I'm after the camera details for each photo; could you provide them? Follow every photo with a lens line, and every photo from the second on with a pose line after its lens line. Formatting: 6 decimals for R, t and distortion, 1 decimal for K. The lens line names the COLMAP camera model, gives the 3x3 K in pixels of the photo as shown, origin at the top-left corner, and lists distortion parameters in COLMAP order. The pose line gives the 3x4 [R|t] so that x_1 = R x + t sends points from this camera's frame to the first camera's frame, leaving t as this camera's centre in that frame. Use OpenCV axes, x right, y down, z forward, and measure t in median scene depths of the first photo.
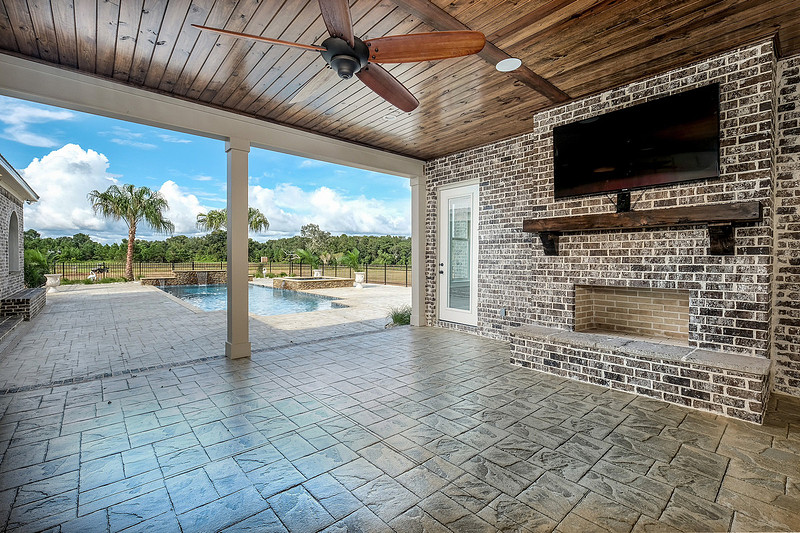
lens RADIAL K [[355.2, 0, 398.9], [0, 355.2, 264.9], [0, 0, 1]] dist [0.016405, -0.000413]
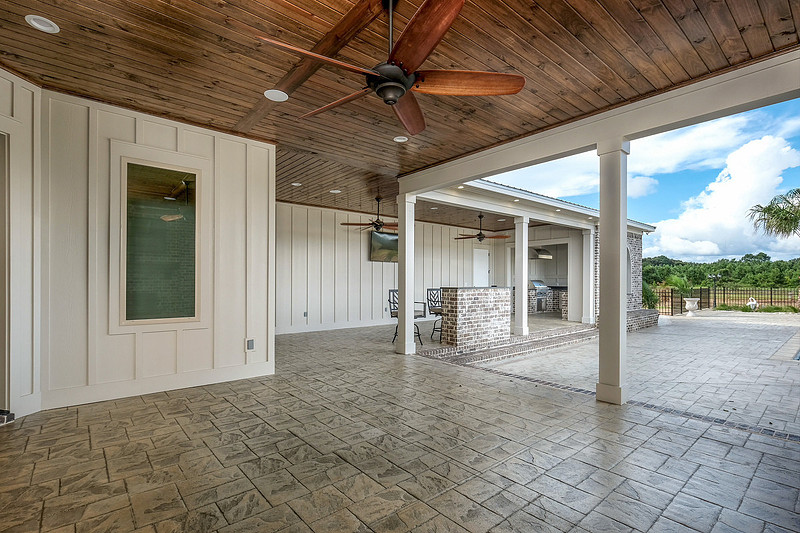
lens RADIAL K [[376.8, 0, 380.8], [0, 376.8, 281.8], [0, 0, 1]] dist [0.016357, -0.000019]
pose [[-0.041965, -0.005250, -0.999105, 0.136059], [-0.015740, 0.999866, -0.004593, -0.001692], [0.998995, 0.015533, -0.042042, 0.151966]]
